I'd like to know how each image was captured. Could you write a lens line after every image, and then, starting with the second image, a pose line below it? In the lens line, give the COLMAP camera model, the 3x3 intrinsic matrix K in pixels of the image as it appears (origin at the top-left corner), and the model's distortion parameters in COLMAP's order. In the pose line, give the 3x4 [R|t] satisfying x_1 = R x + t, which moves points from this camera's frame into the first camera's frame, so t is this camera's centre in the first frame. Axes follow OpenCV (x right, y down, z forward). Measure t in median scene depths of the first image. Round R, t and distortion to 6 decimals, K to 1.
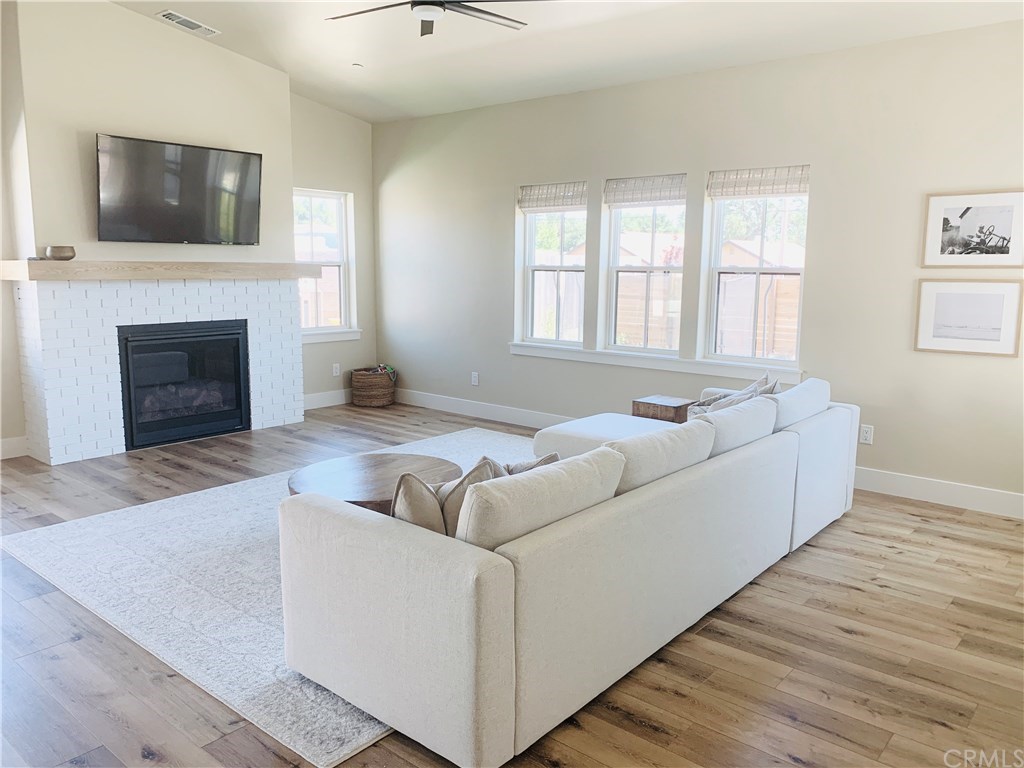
lens RADIAL K [[778.6, 0, 512.7], [0, 778.6, 378.1], [0, 0, 1]] dist [0.090844, -0.114719]
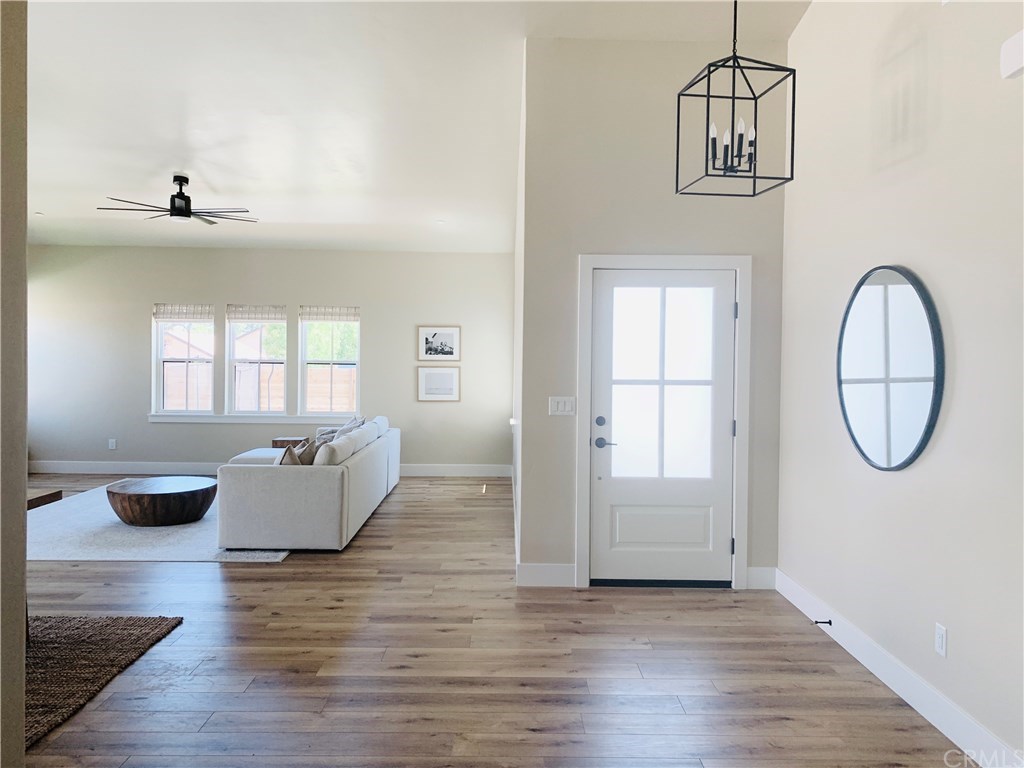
lens RADIAL K [[778.6, 0, 512.7], [0, 778.6, 378.1], [0, 0, 1]] dist [0.090844, -0.114719]
pose [[0.757764, -0.017635, 0.652290, -0.546066], [0.092195, 0.992500, -0.080271, 0.079476], [-0.645982, 0.120964, 0.753707, -0.600962]]
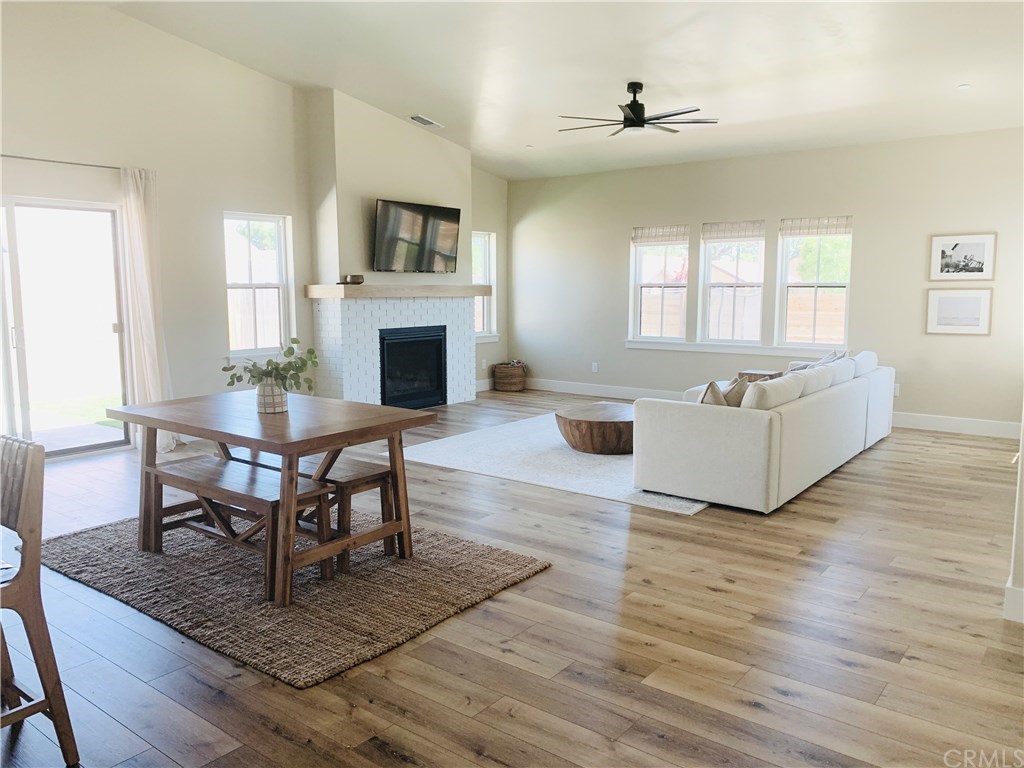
lens RADIAL K [[778.6, 0, 512.7], [0, 778.6, 378.1], [0, 0, 1]] dist [0.090844, -0.114719]
pose [[0.998947, -0.016619, 0.042769, -0.340648], [0.017776, 0.999482, -0.026816, 0.072221], [-0.042302, 0.027548, 0.998725, -0.478187]]
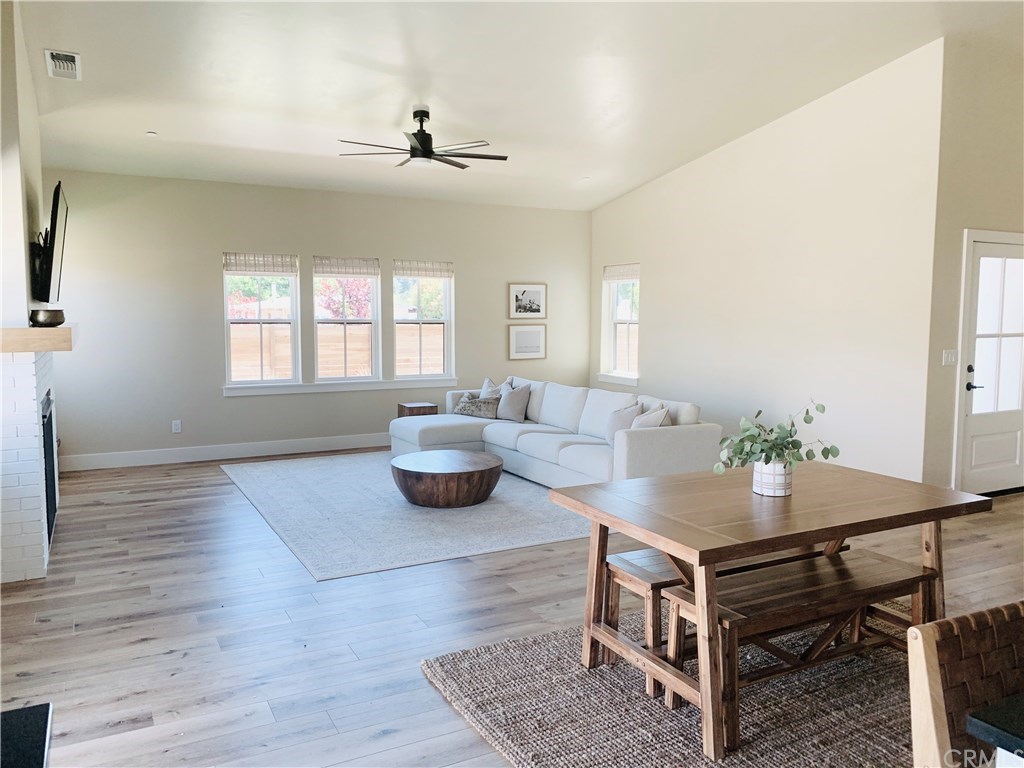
lens RADIAL K [[771.4, 0, 512.0], [0, 771.4, 384.0], [0, 0, 1]] dist [0.003477, -0.000596]
pose [[0.365959, -0.093085, 0.925964, -1.157040], [0.136555, 0.989586, 0.045512, -0.056863], [-0.920558, 0.109790, 0.374859, 0.244054]]
